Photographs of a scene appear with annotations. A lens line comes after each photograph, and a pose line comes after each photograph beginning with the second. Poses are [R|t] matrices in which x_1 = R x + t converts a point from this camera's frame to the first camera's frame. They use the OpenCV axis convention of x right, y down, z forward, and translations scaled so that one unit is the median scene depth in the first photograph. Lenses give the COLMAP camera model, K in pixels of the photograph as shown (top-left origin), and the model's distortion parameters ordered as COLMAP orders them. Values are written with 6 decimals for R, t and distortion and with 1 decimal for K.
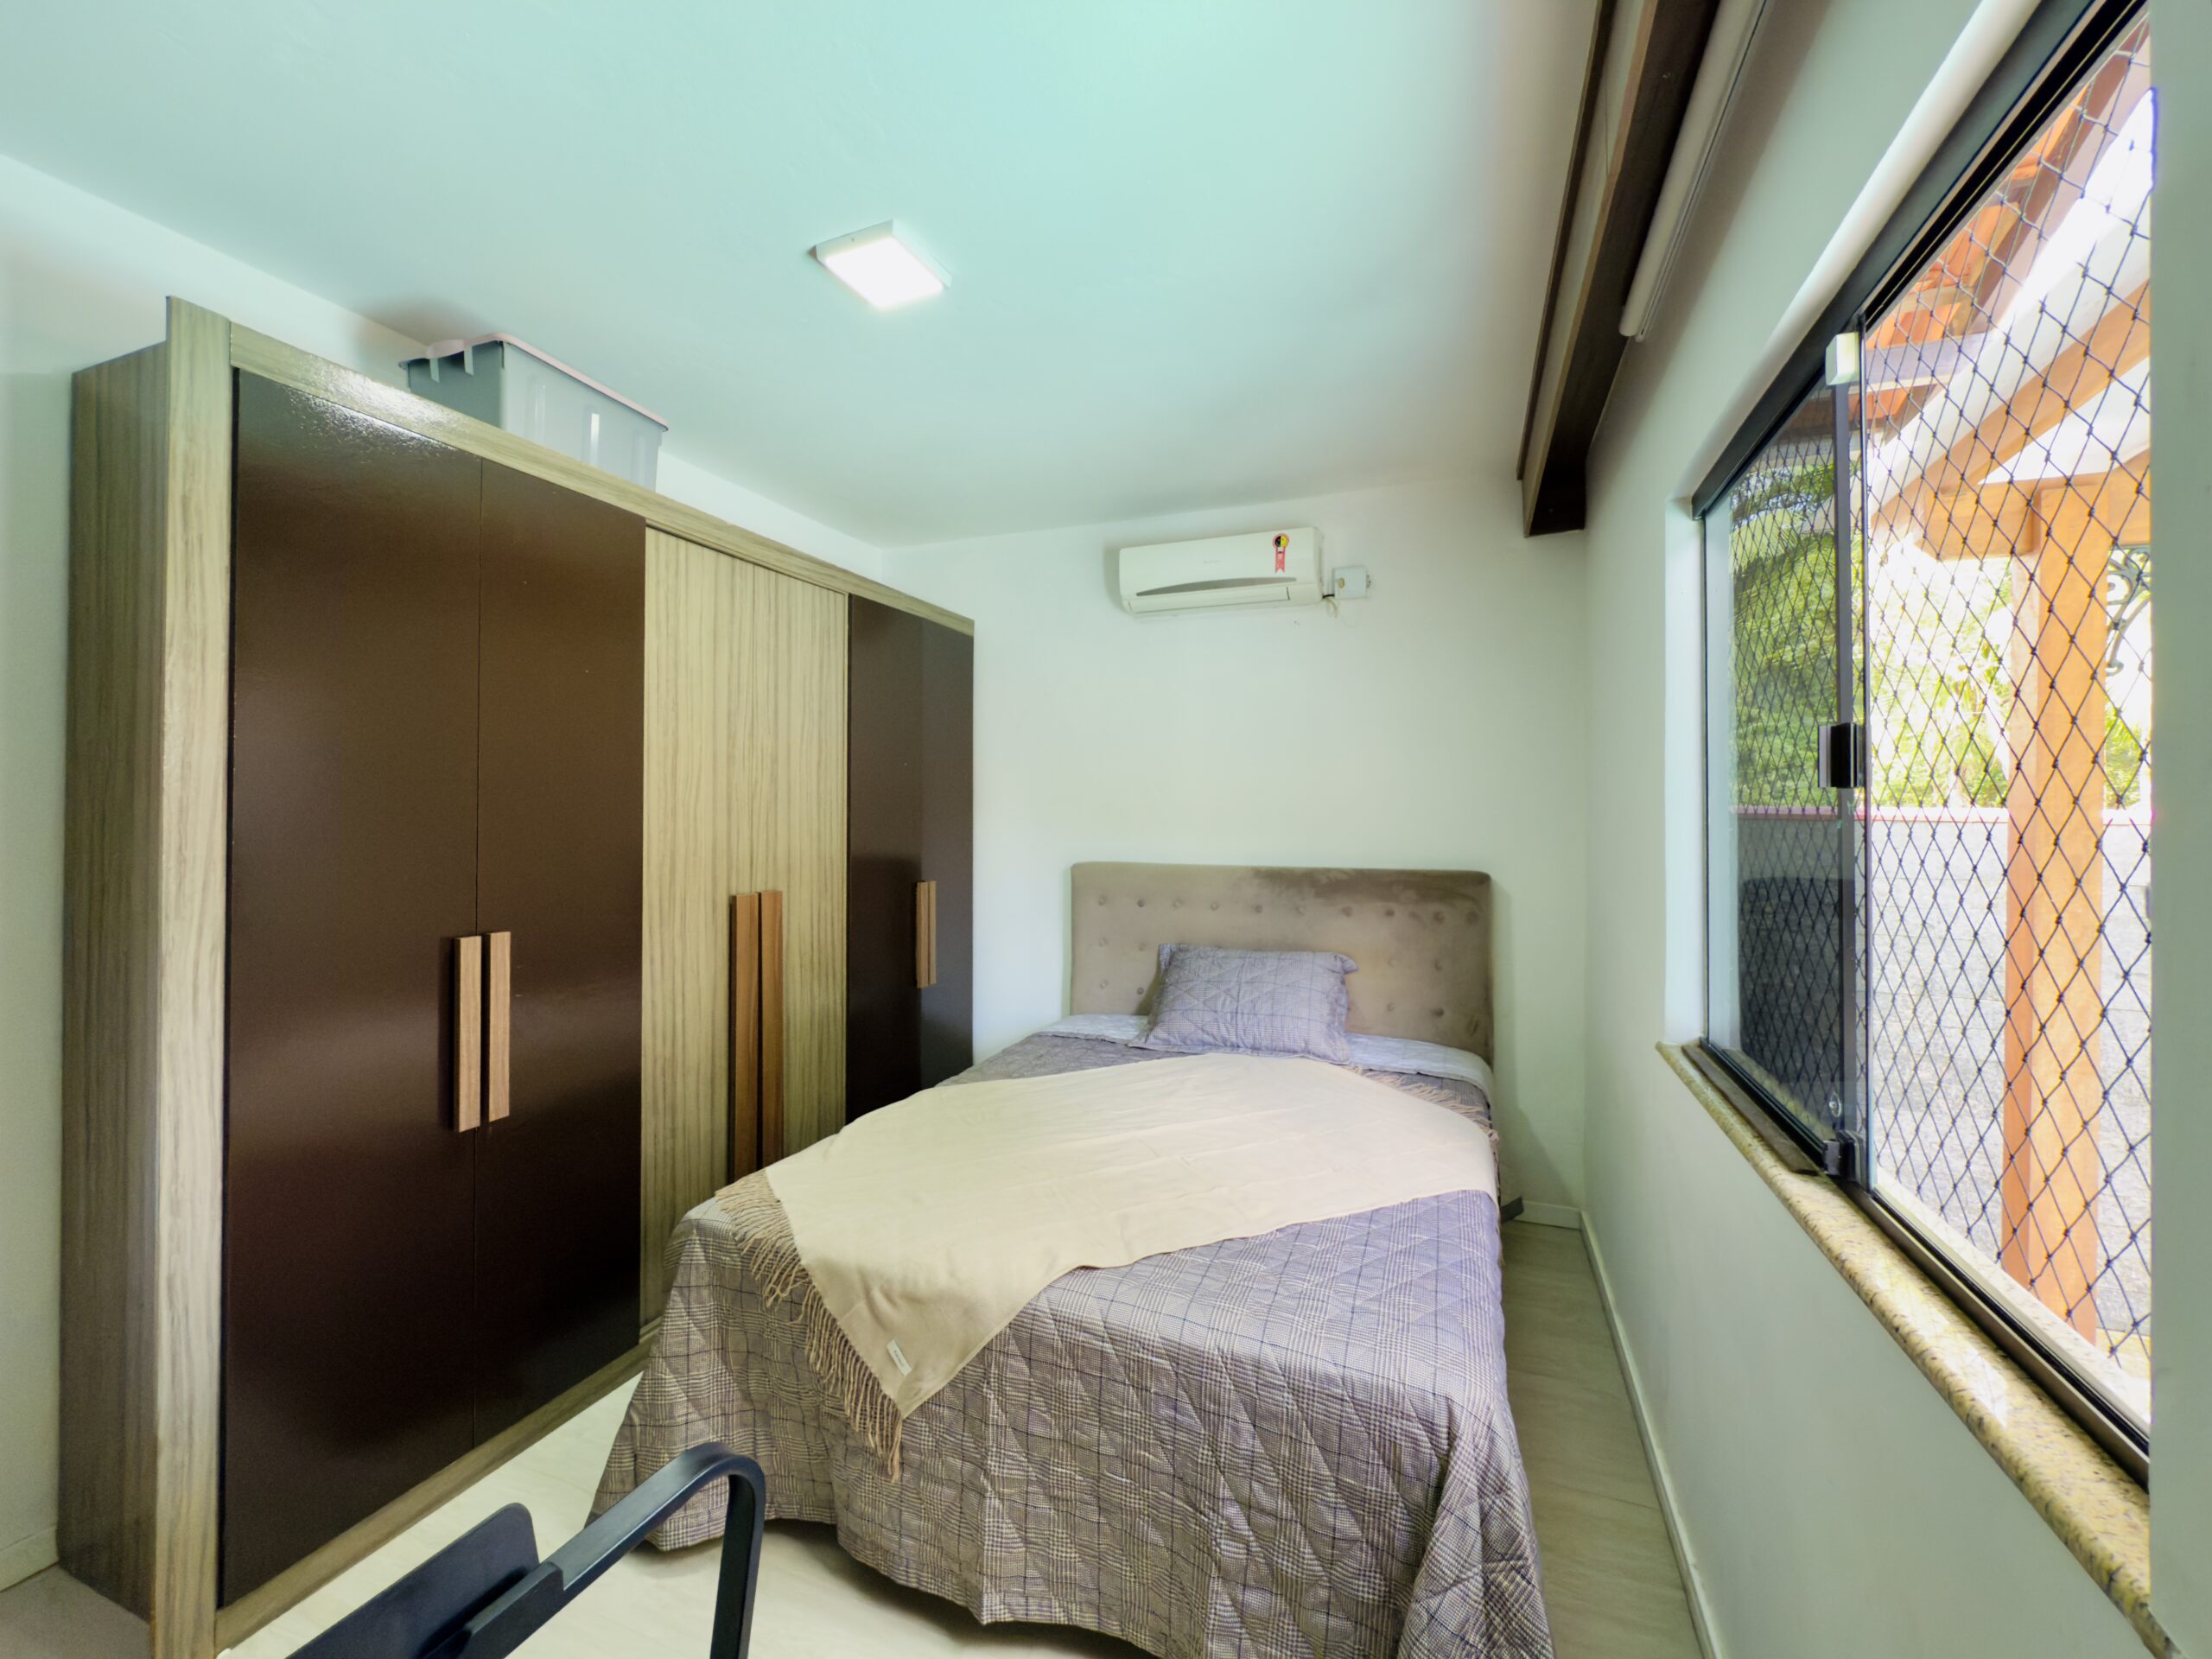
lens RADIAL K [[892.2, 0, 1106.2], [0, 892.2, 805.6], [0, 0, 1]] dist [-0.000129, 0.000071]
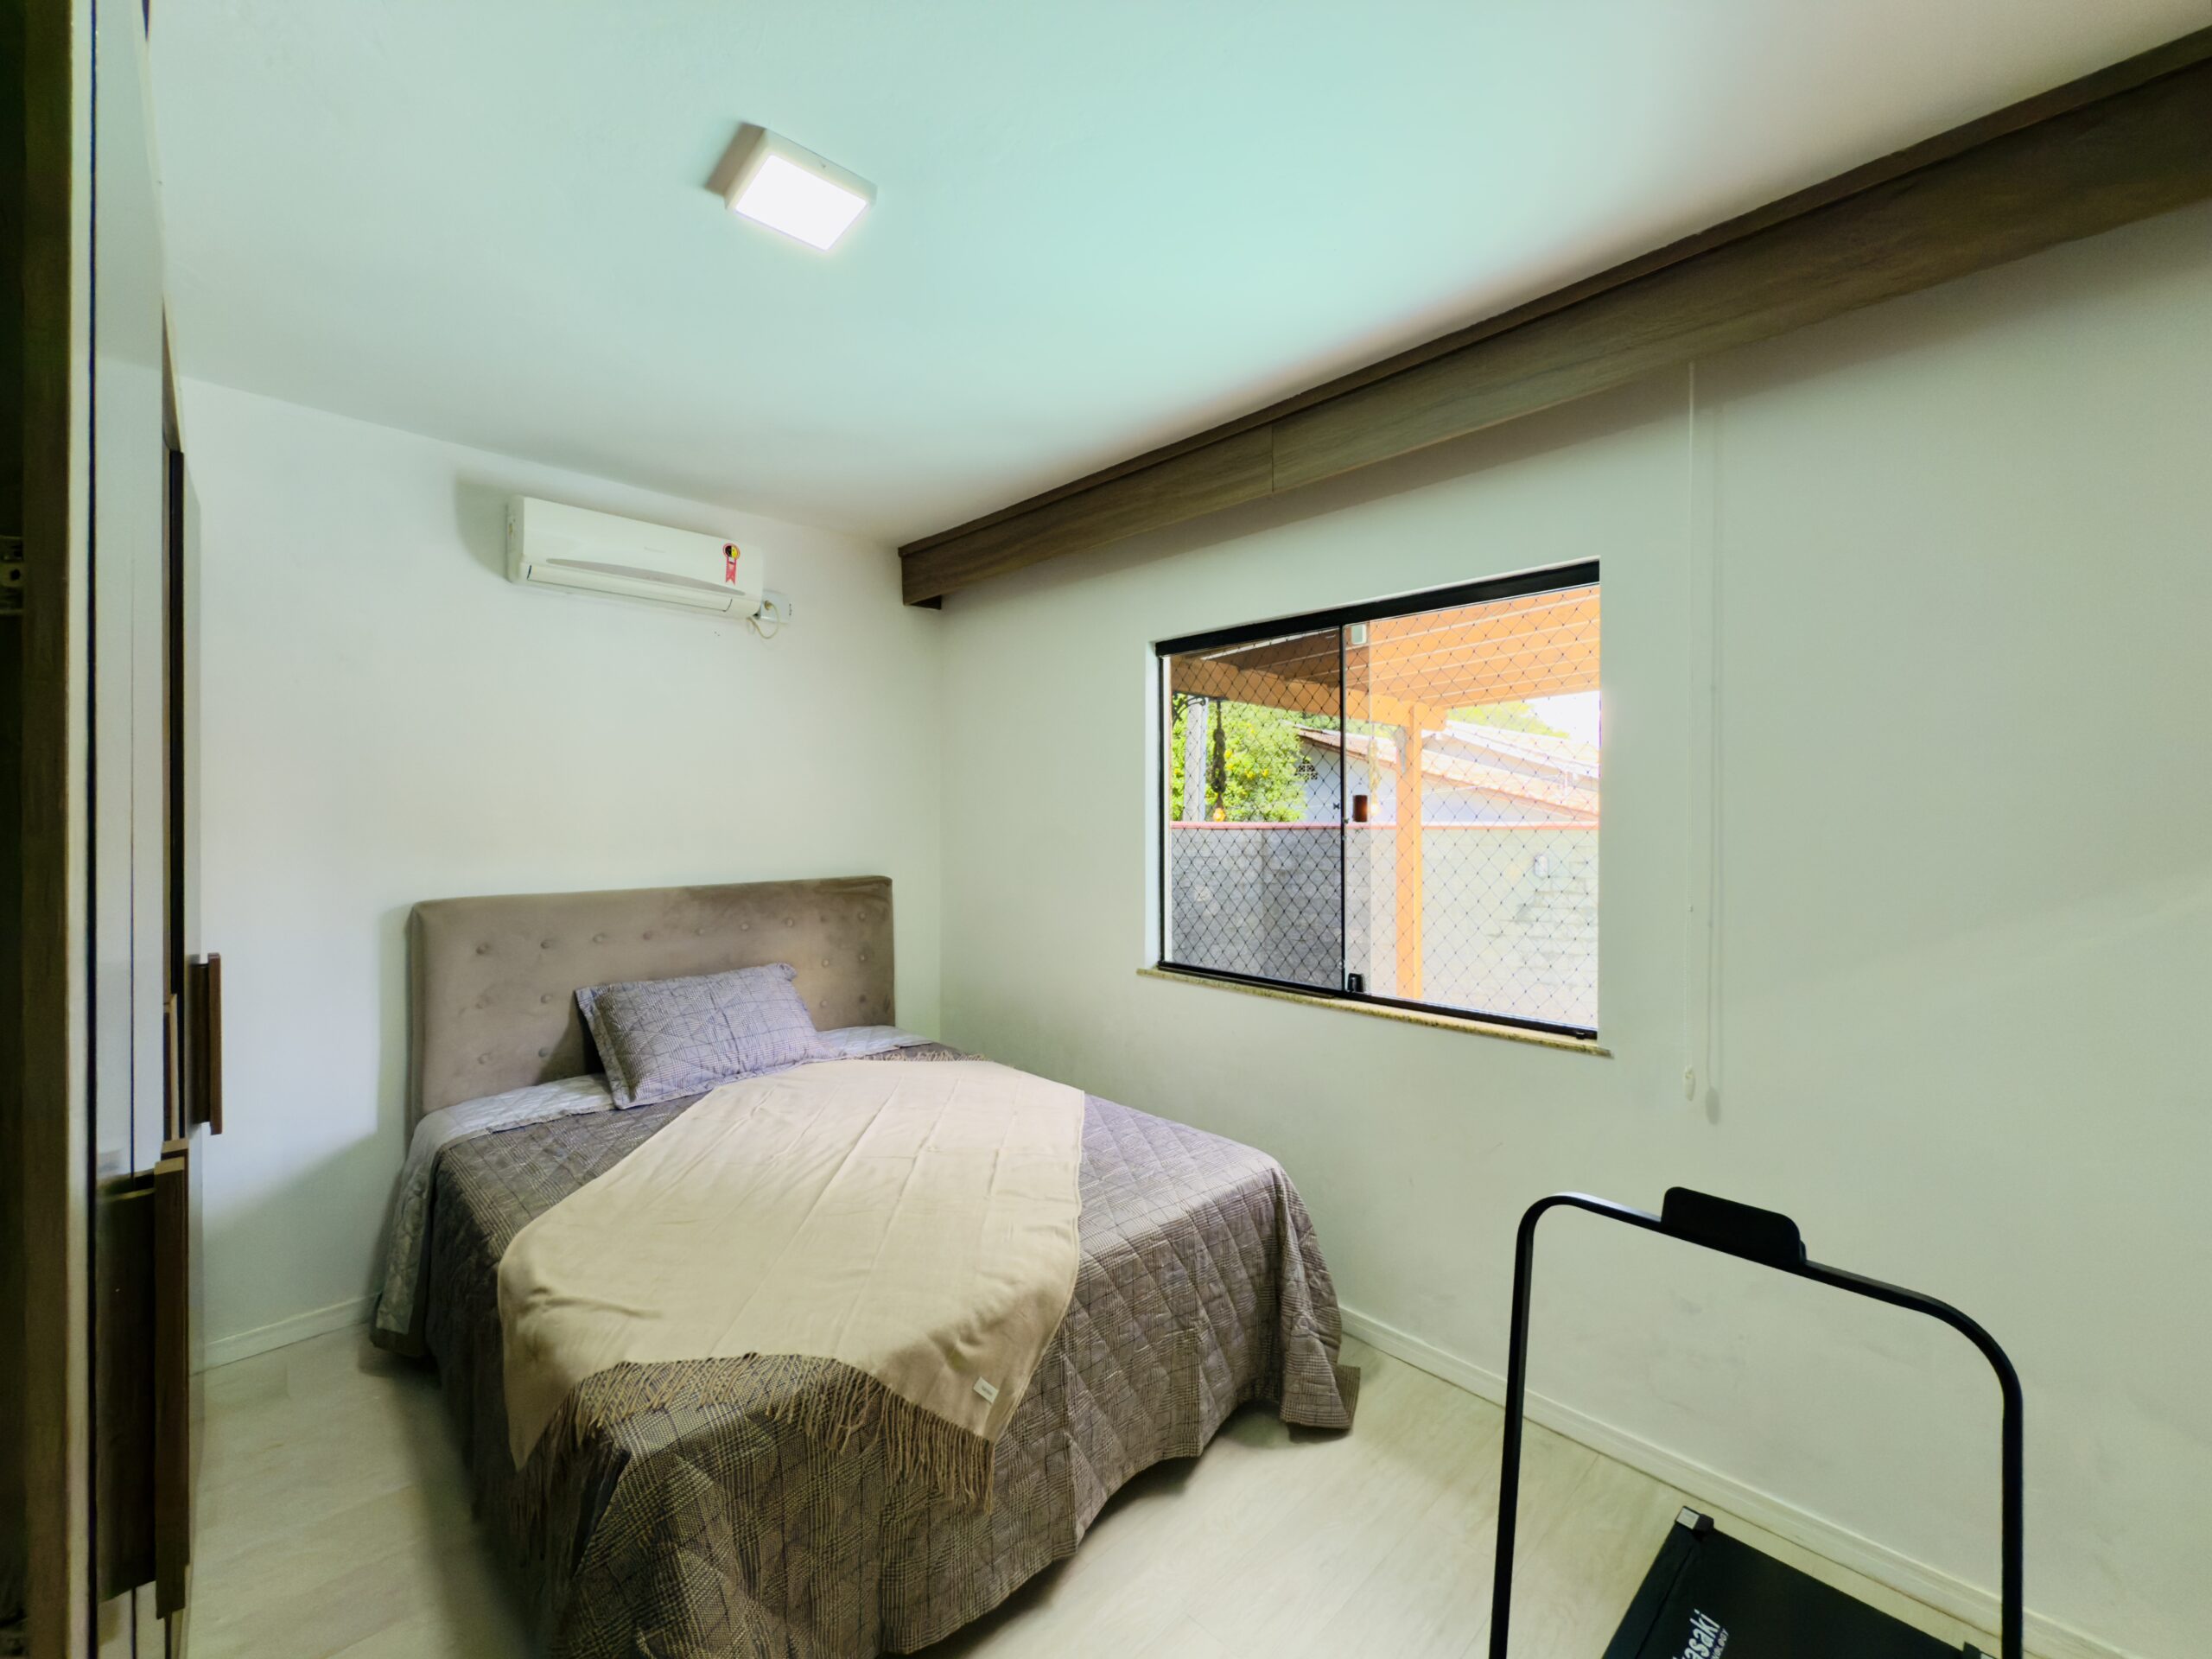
lens RADIAL K [[895.4, 0, 1089.3], [0, 895.4, 814.4], [0, 0, 1]] dist [-0.000989, 0.000014]
pose [[0.410943, -0.003545, 0.911654, -1.143054], [-0.006450, 0.999956, 0.006796, -0.038144], [-0.911638, -0.008673, 0.410902, 0.505567]]
